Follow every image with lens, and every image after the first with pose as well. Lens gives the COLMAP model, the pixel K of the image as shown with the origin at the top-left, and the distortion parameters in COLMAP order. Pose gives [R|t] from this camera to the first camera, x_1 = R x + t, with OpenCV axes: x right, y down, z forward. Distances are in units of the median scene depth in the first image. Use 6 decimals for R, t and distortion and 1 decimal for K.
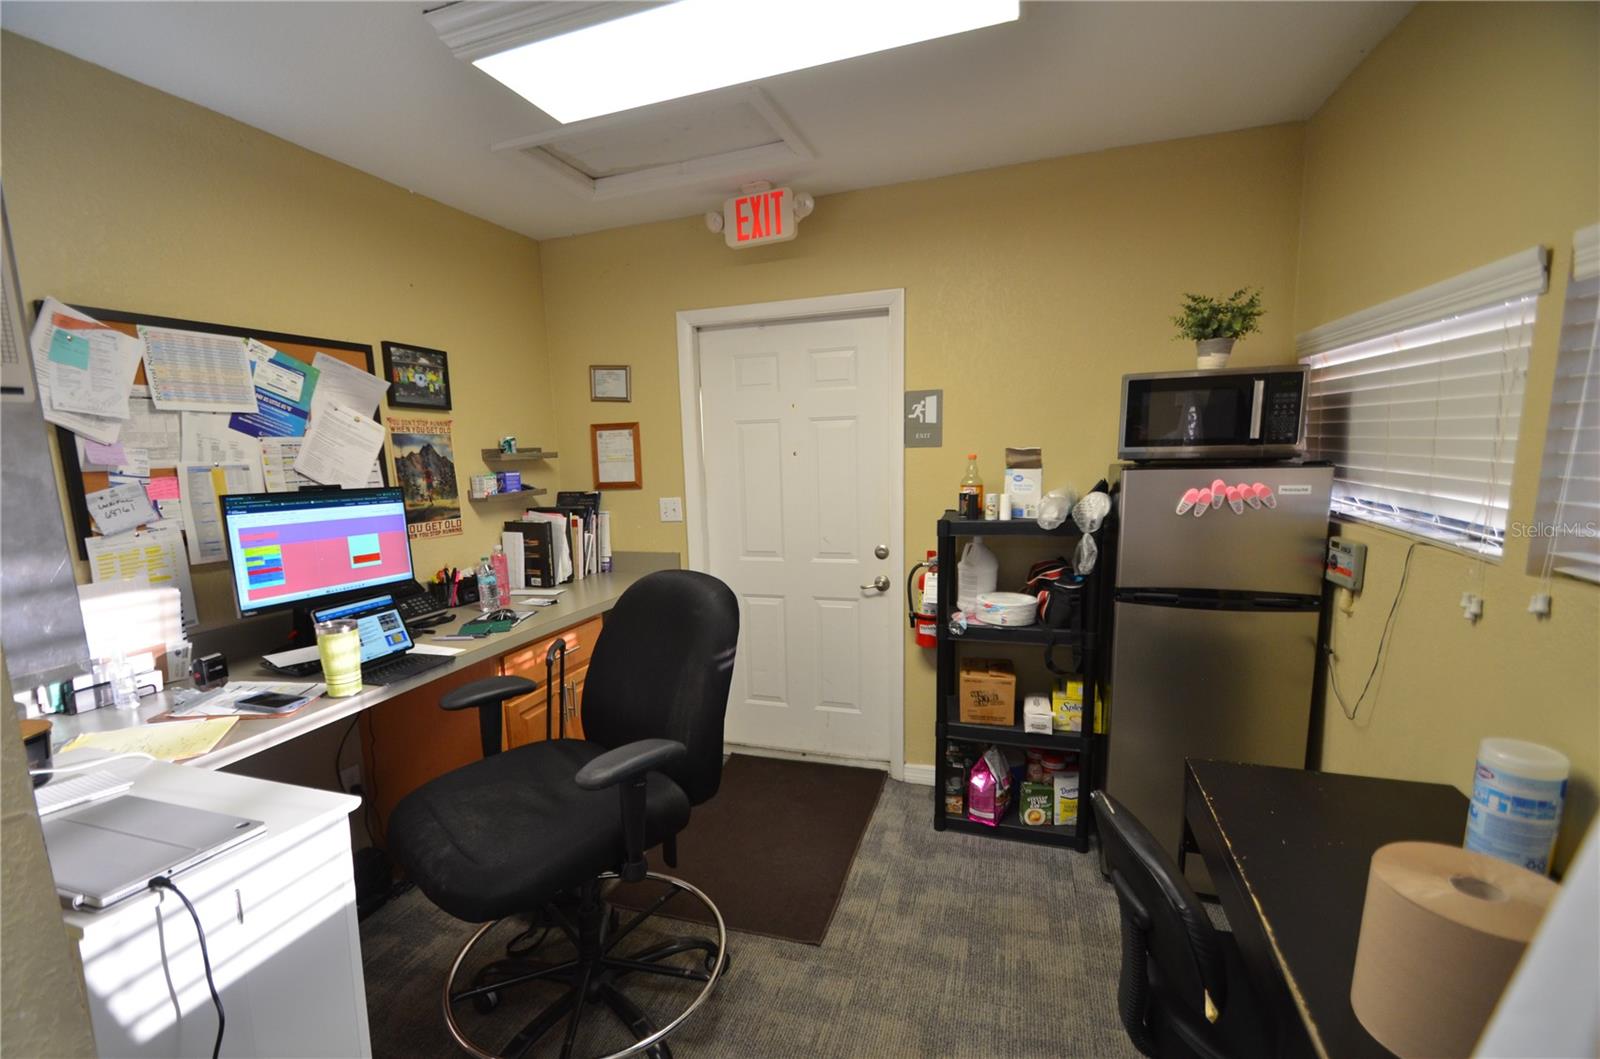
lens RADIAL K [[695.7, 0, 783.1], [0, 695.7, 563.5], [0, 0, 1]] dist [0.000931, -0.009549]
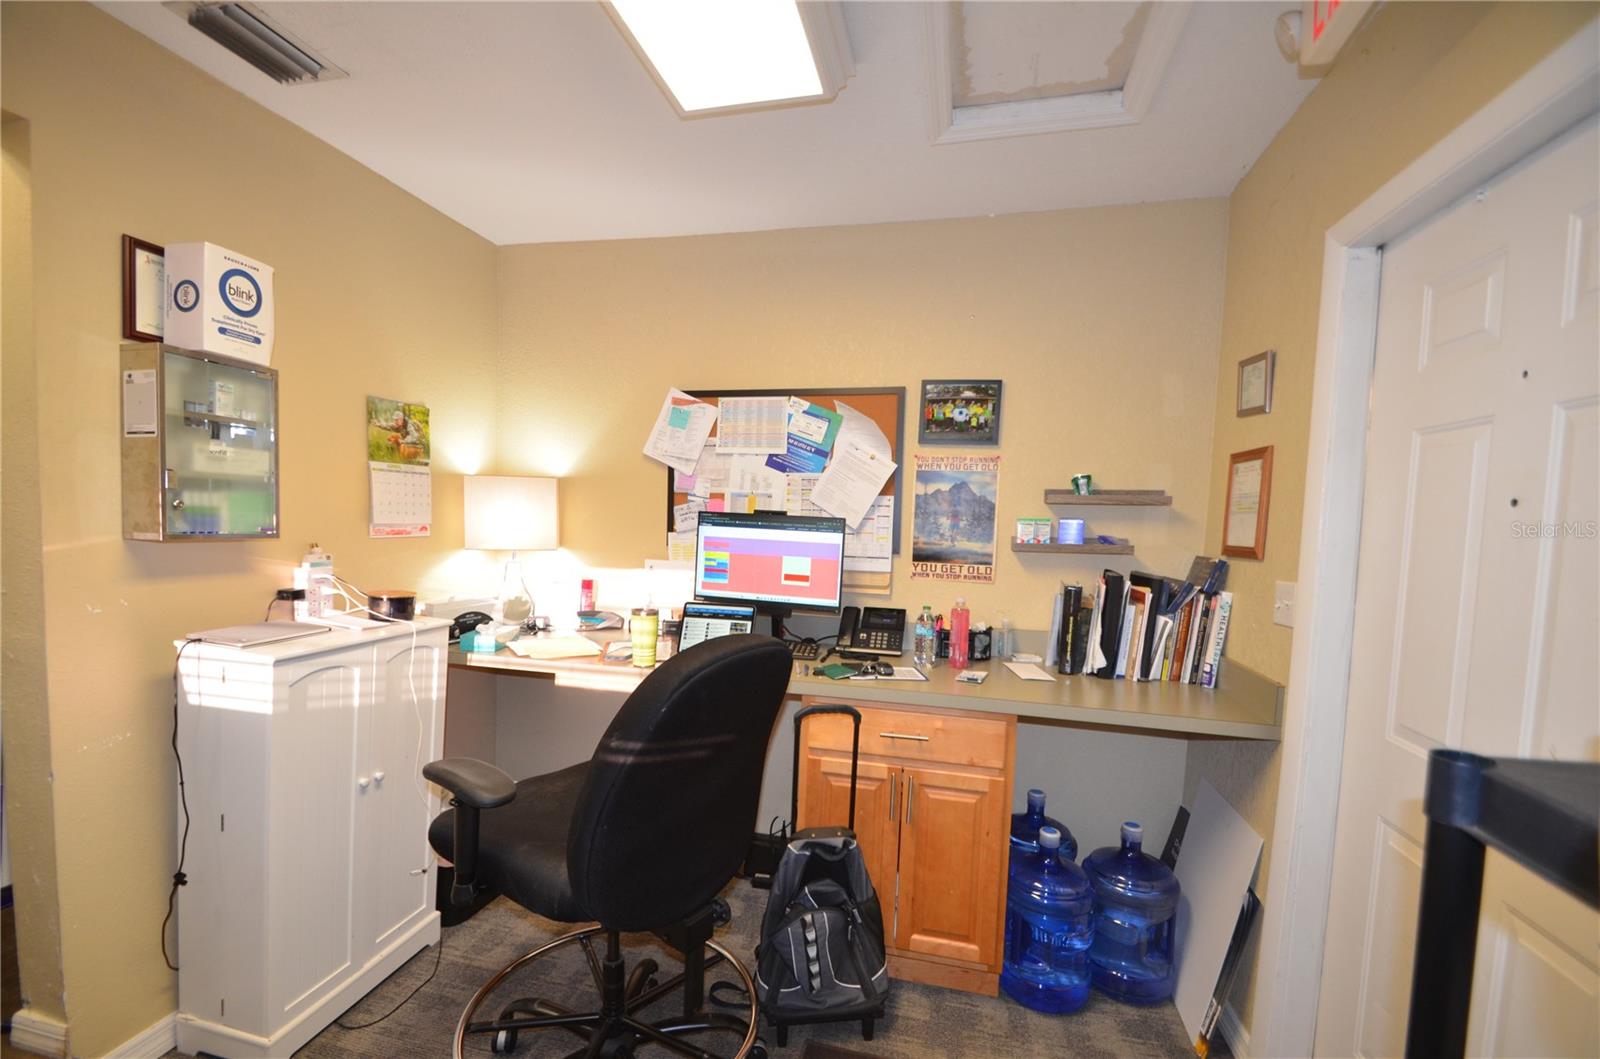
lens RADIAL K [[695.7, 0, 783.1], [0, 695.7, 563.5], [0, 0, 1]] dist [0.000931, -0.009549]
pose [[0.094617, 0.098621, -0.990617, 0.507996], [-0.192366, 0.978138, 0.079005, -0.114964], [0.976751, 0.183085, 0.111520, 0.852695]]
